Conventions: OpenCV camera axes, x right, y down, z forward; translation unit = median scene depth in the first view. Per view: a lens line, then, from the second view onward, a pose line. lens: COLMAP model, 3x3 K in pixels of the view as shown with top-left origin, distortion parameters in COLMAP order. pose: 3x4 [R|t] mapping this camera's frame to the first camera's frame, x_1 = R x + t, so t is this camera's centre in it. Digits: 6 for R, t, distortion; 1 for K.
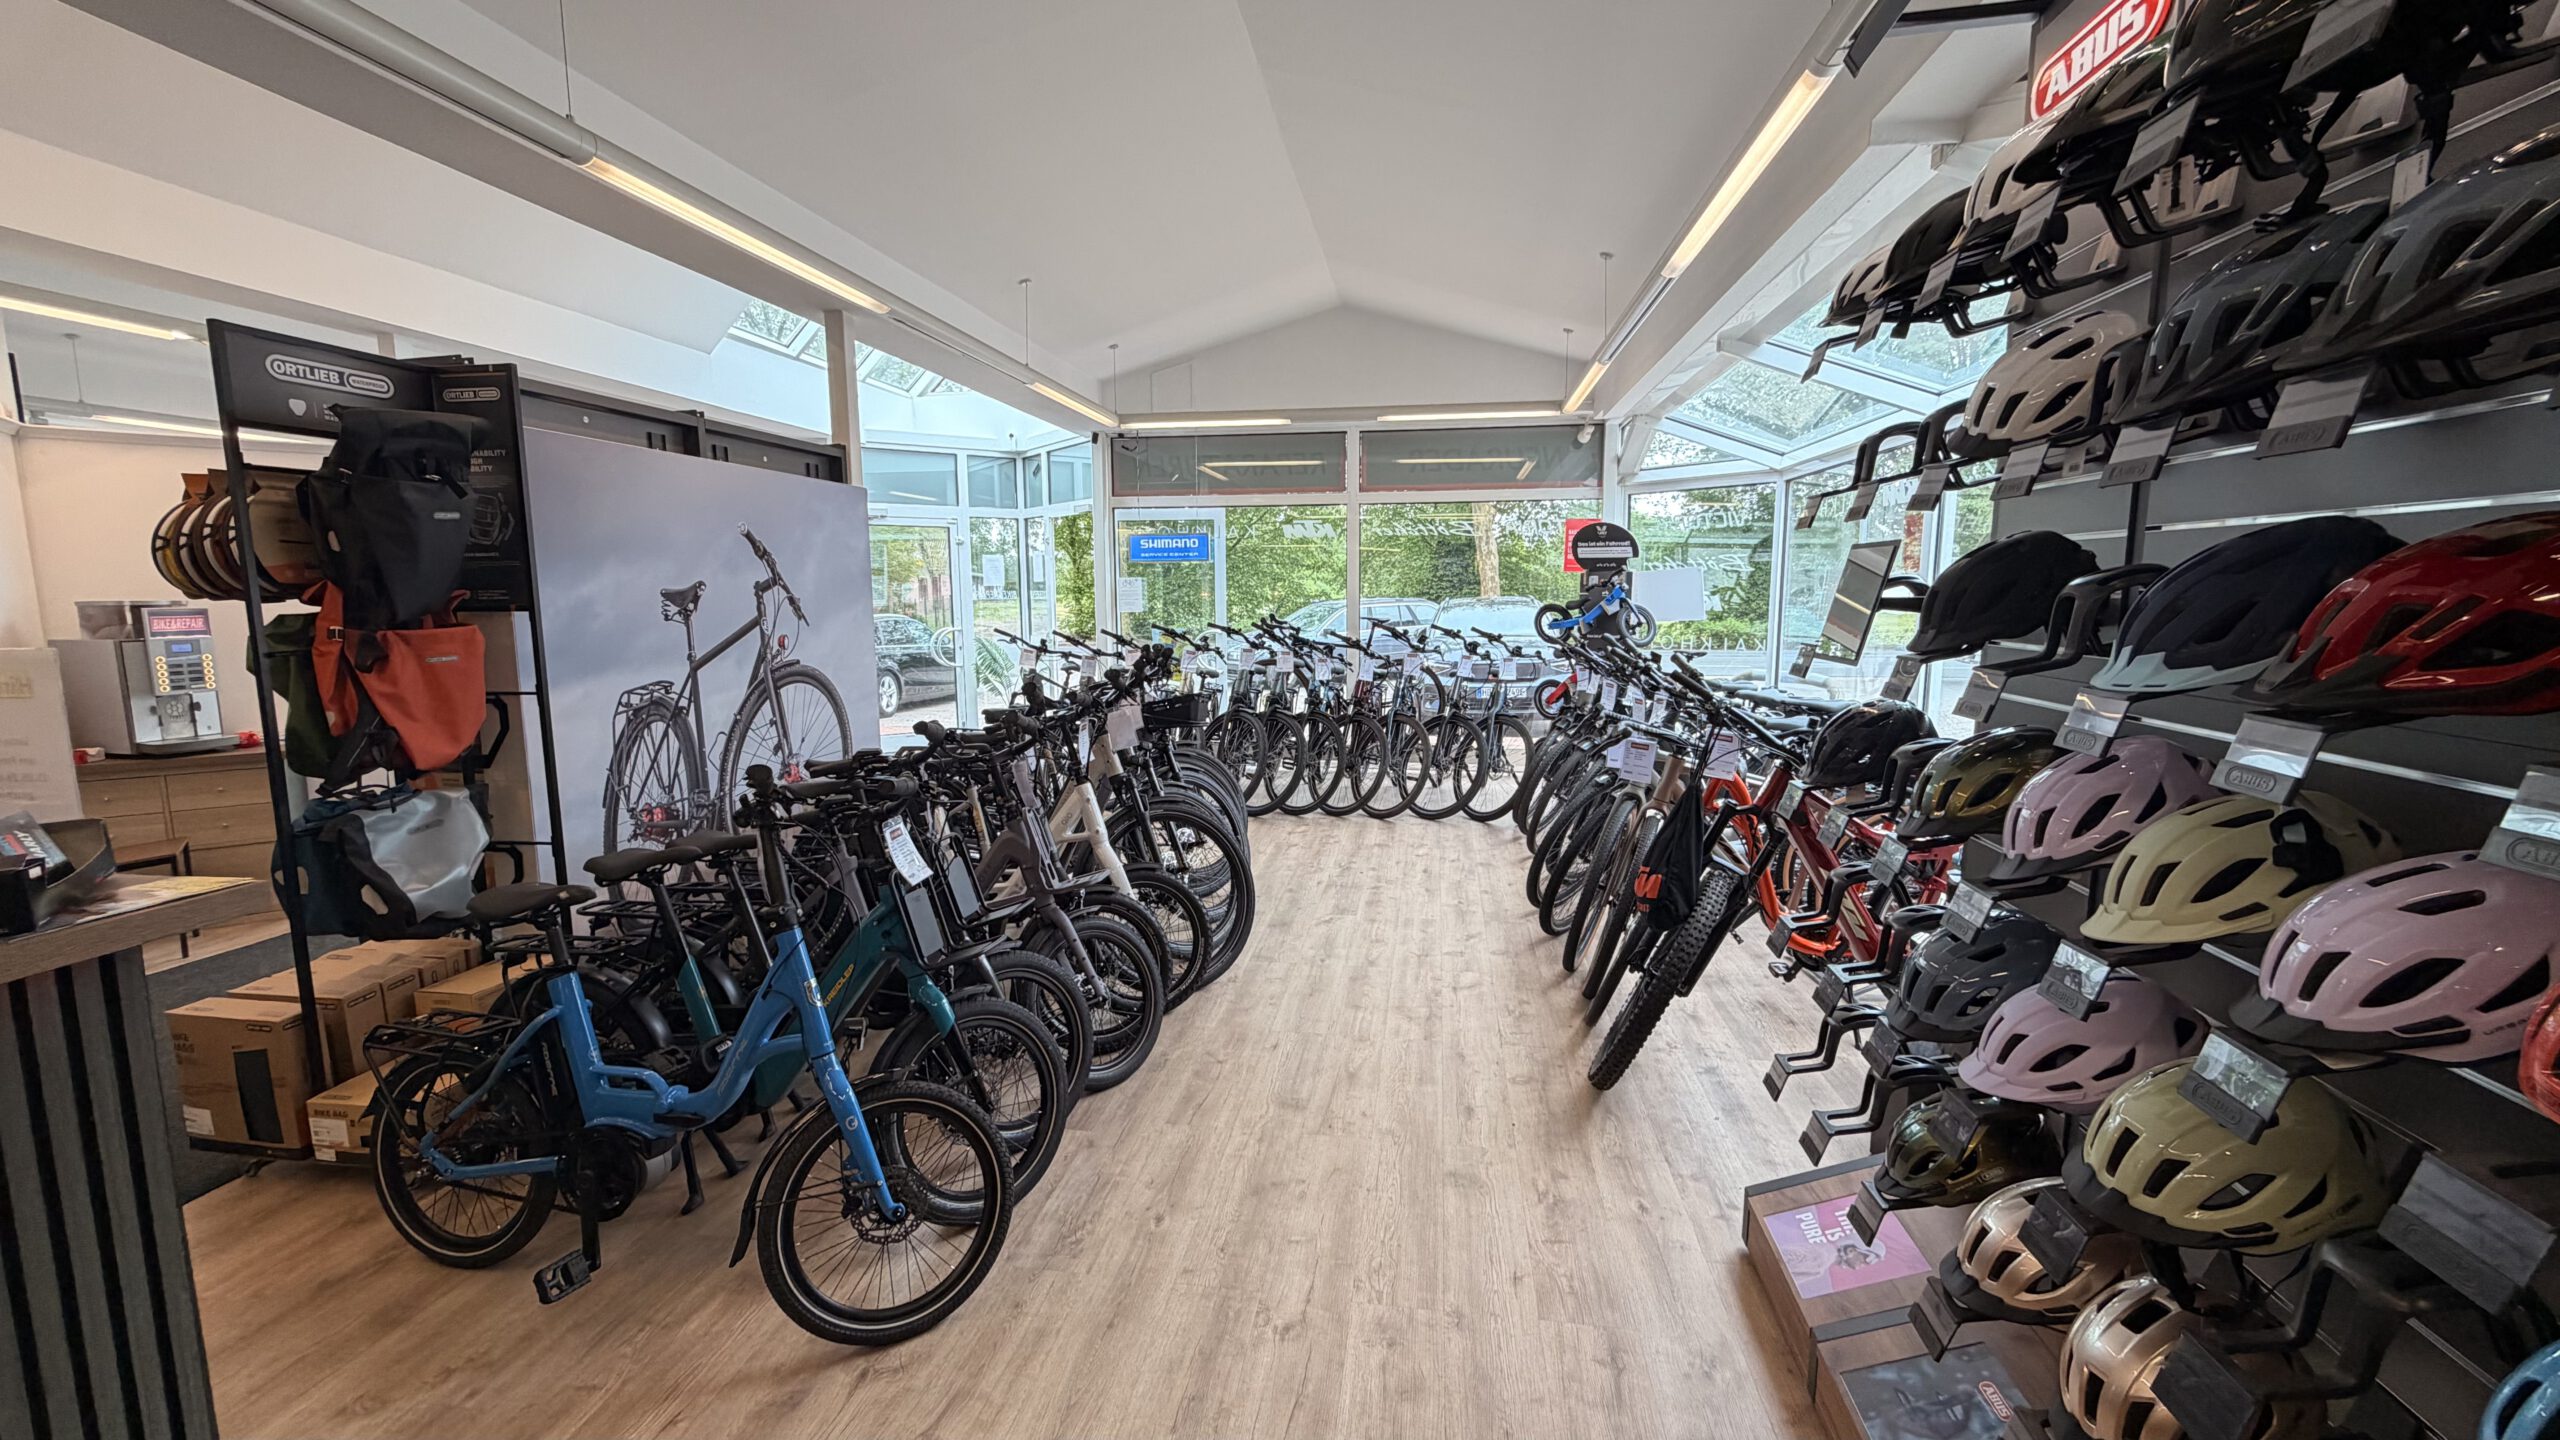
lens RADIAL K [[1034.8, 0, 1280.0], [0, 1034.8, 720.0], [0, 0, 1]] dist [0.004924, -0.000115]
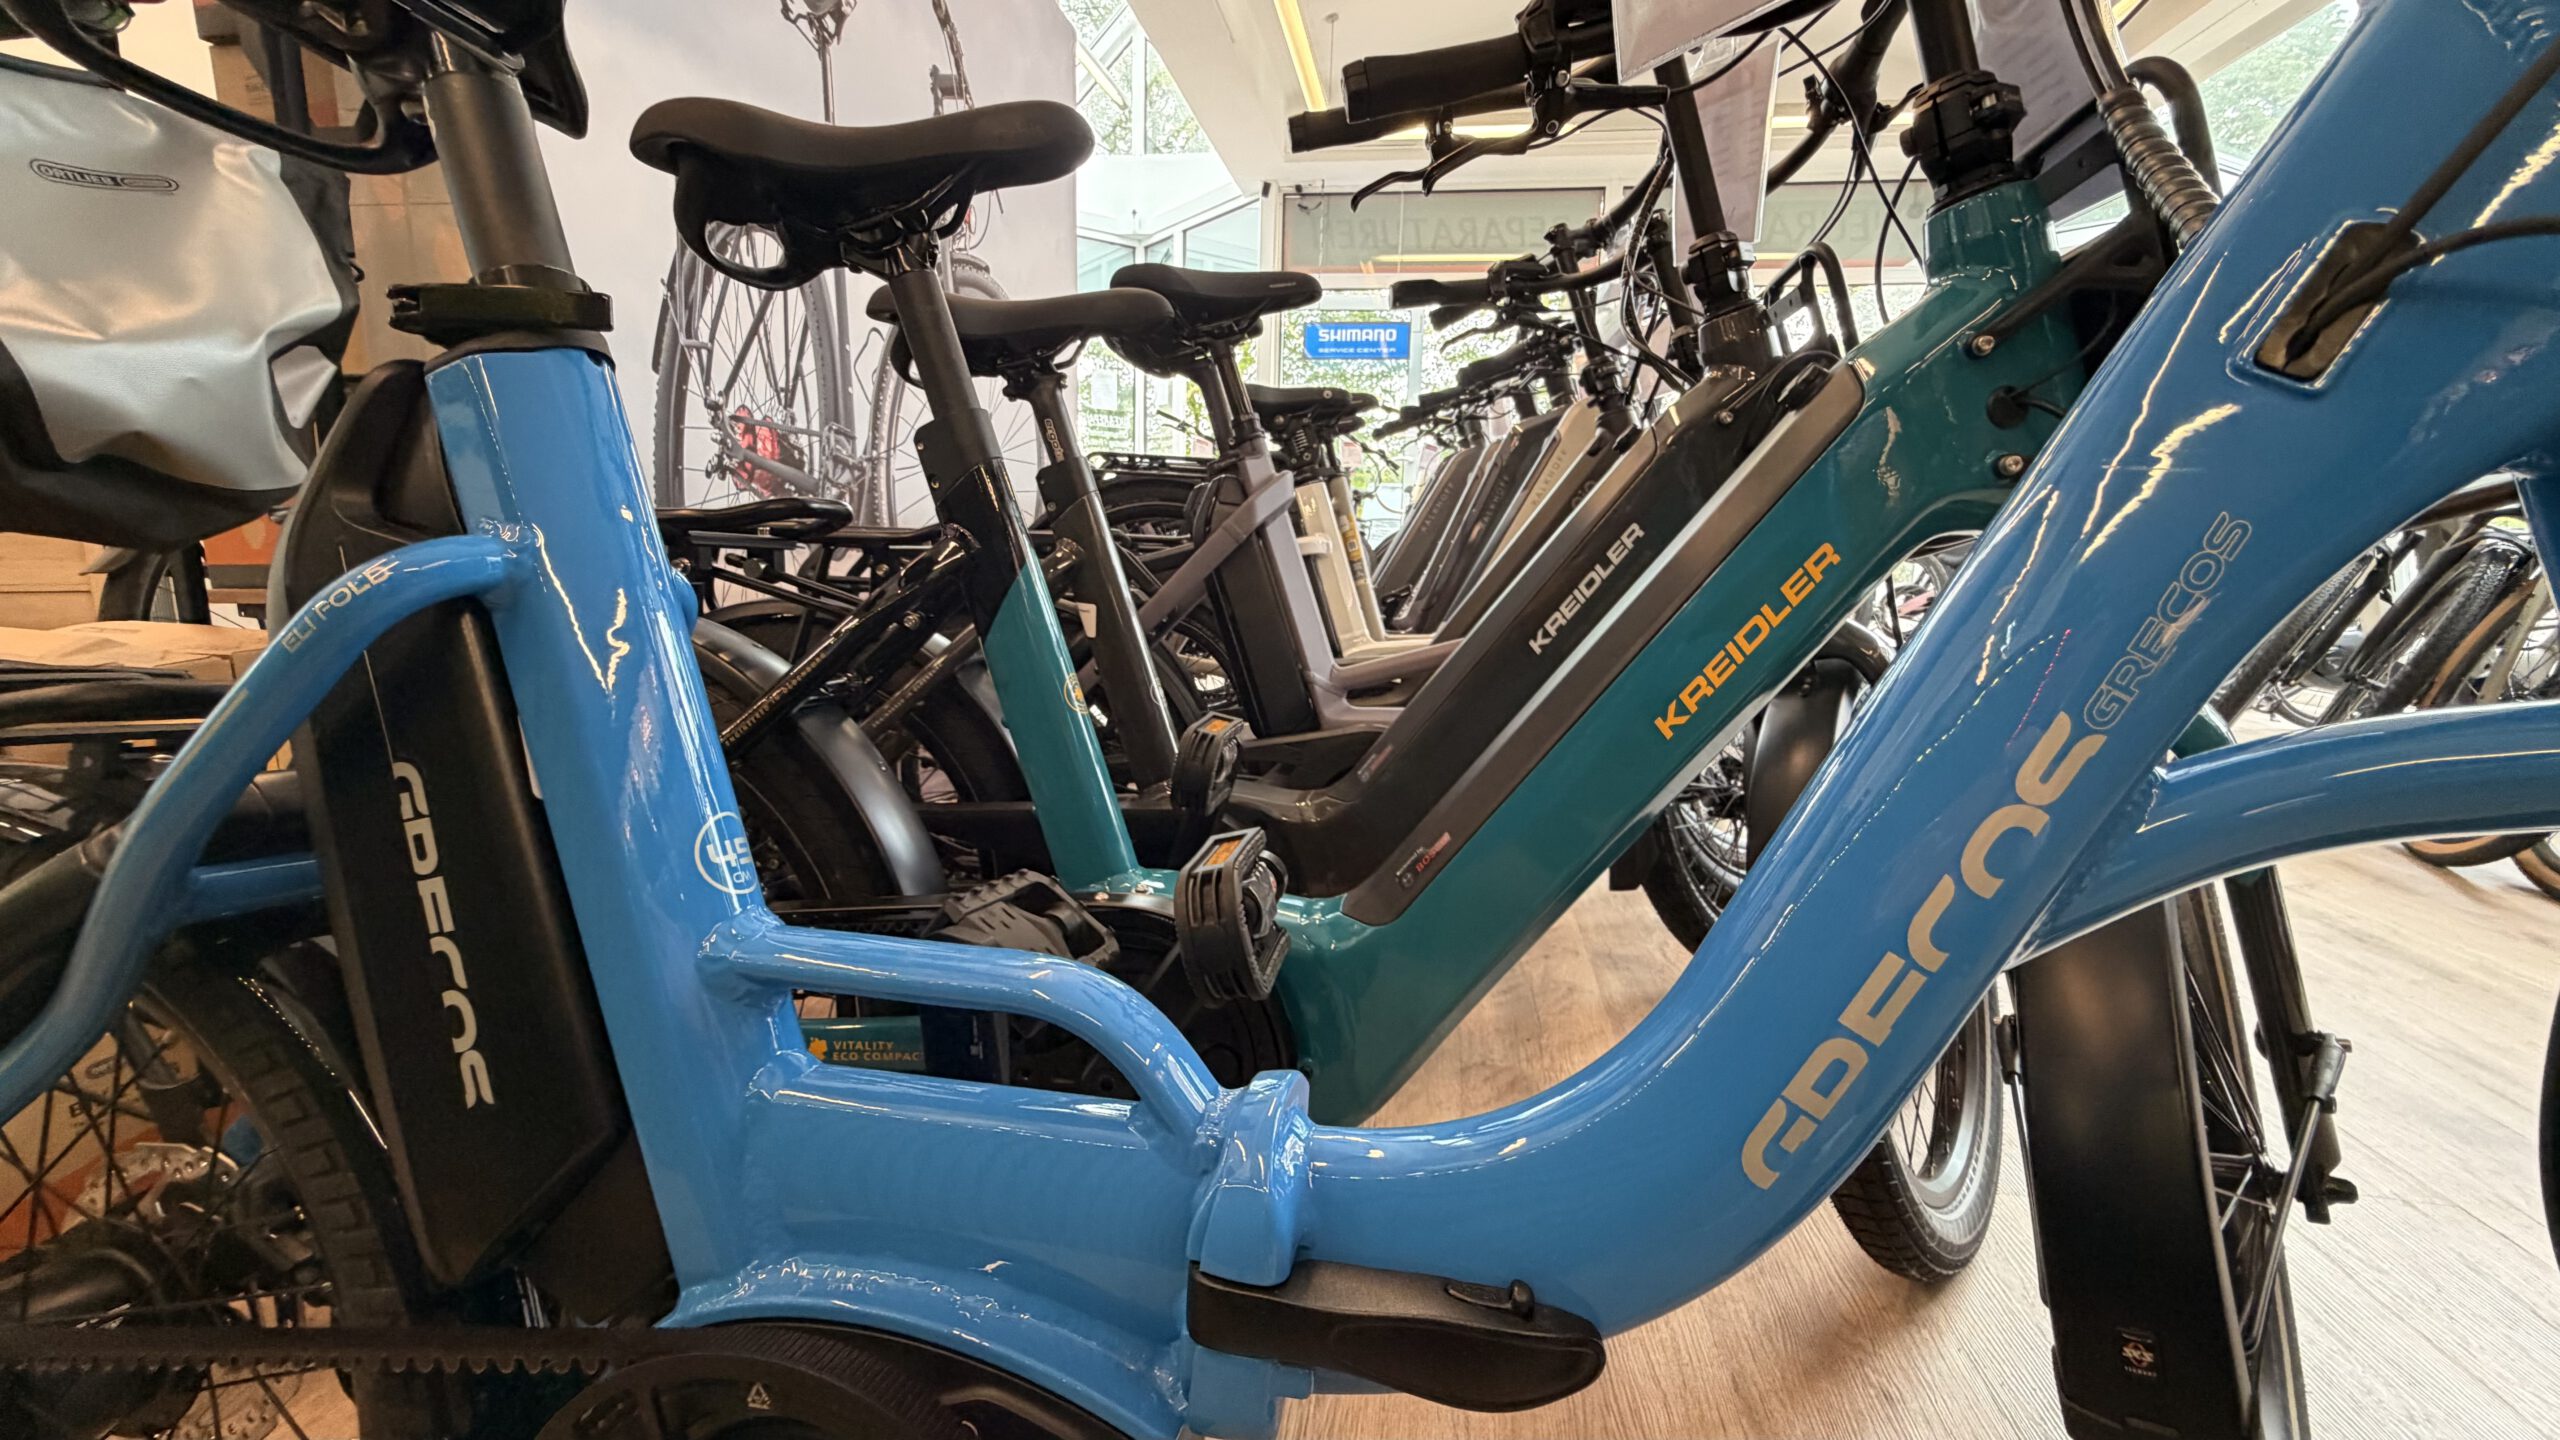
lens RADIAL K [[1034.8, 0, 1280.0], [0, 1034.8, 720.0], [0, 0, 1]] dist [0.004924, -0.000115]
pose [[0.999364, 0.035577, -0.002470, -0.297818], [-0.035412, 0.998148, 0.049473, 0.149800], [0.004225, -0.049354, 0.998772, 0.435285]]
